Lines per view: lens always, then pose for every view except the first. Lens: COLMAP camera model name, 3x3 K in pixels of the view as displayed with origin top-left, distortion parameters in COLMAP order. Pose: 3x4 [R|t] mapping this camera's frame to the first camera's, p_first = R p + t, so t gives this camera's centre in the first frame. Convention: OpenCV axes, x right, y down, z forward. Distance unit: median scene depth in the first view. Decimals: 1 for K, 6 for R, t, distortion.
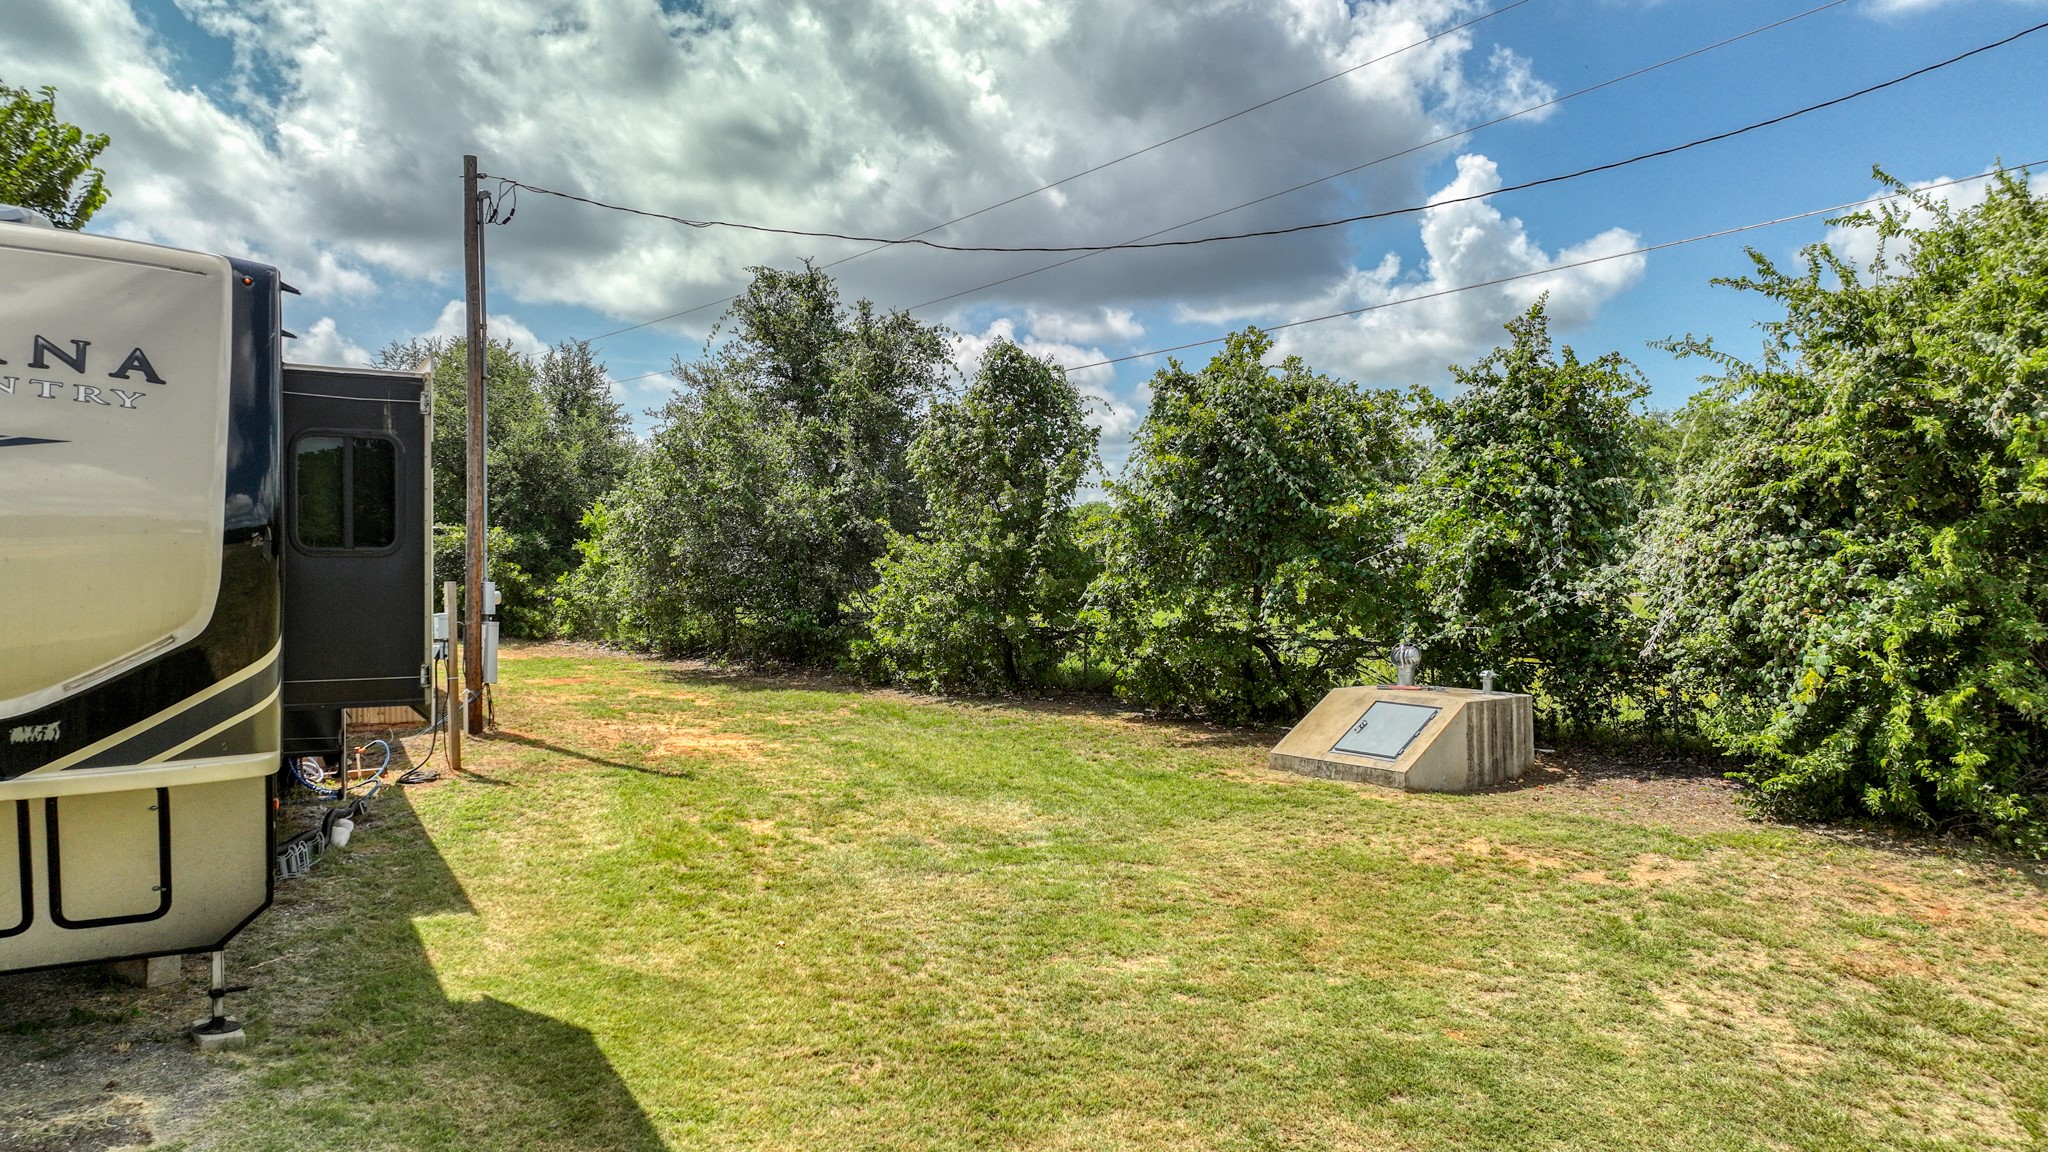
lens RADIAL K [[1461.0, 0, 992.4], [0, 1461.0, 552.0], [0, 0, 1]] dist [0.006515, 0.008318]
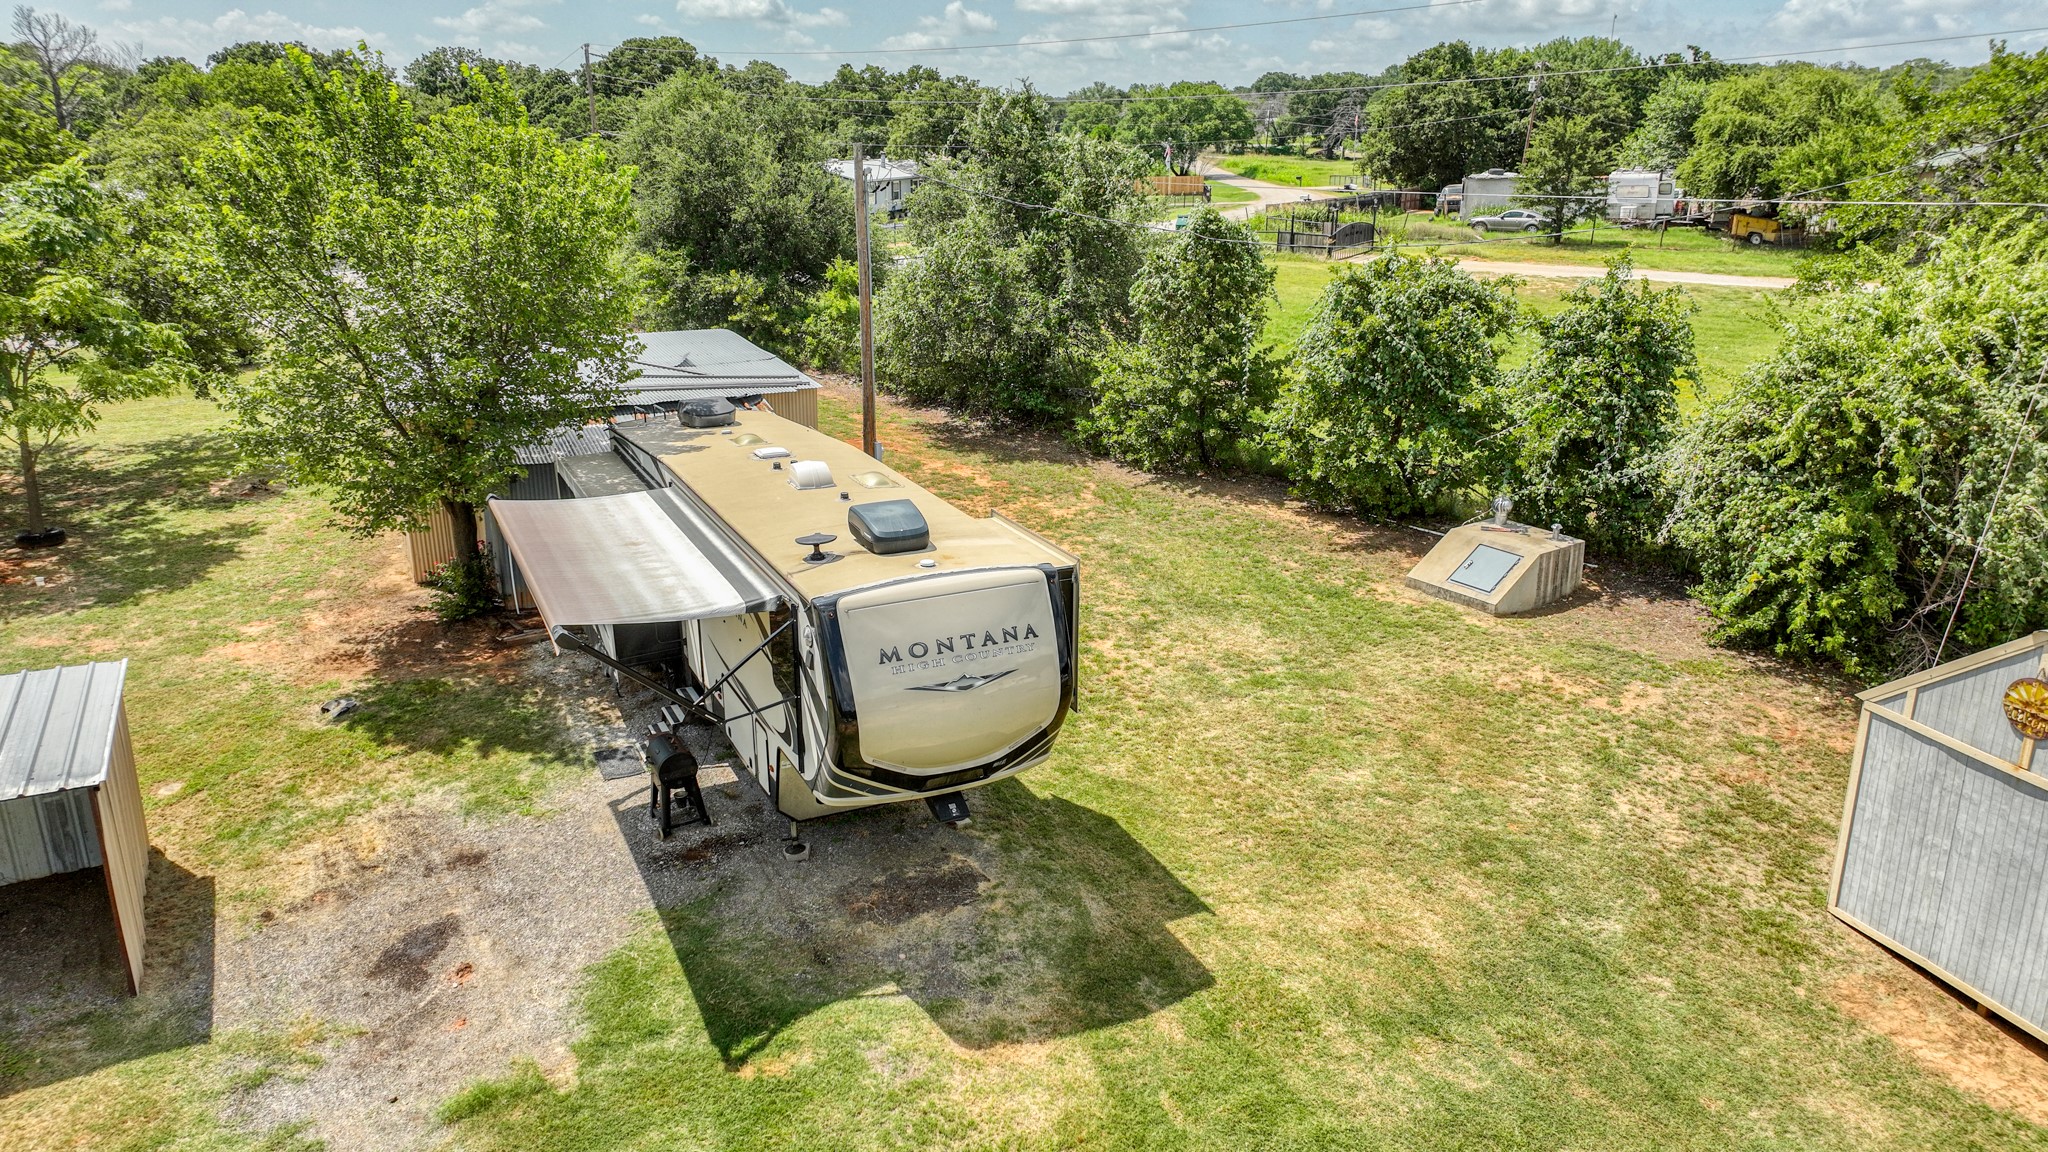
lens RADIAL K [[1379.6, 0, 1024.0], [0, 1379.6, 576.0], [0, 0, 1]] dist [0.010786, -0.000954]
pose [[0.998935, 0.015856, -0.043341, -0.185973], [-0.002458, 0.956074, 0.293114, -0.359366], [0.046085, -0.292695, 0.955095, -0.504100]]
